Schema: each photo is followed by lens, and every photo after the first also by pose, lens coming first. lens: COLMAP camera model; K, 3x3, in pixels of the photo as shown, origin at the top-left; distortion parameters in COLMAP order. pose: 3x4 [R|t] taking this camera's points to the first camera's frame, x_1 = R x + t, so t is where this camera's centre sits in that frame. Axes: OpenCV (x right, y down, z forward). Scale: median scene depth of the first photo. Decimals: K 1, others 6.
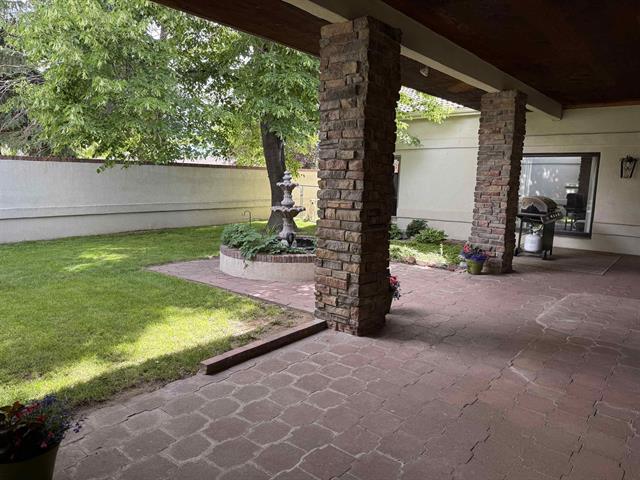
lens RADIAL K [[455.1, 0, 319.5], [0, 455.1, 242.7], [0, 0, 1]] dist [0.029308, -0.000213]
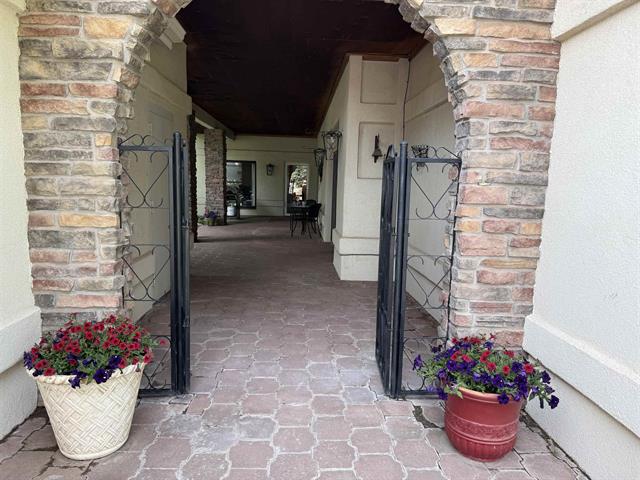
lens RADIAL K [[455.1, 0, 320.8], [0, 455.1, 242.1], [0, 0, 1]] dist [0.029308, -0.000213]
pose [[0.747351, -0.093200, 0.657860, -0.514920], [0.090616, 0.995159, 0.038043, 0.095728], [-0.658221, 0.031181, 0.752179, -0.636824]]
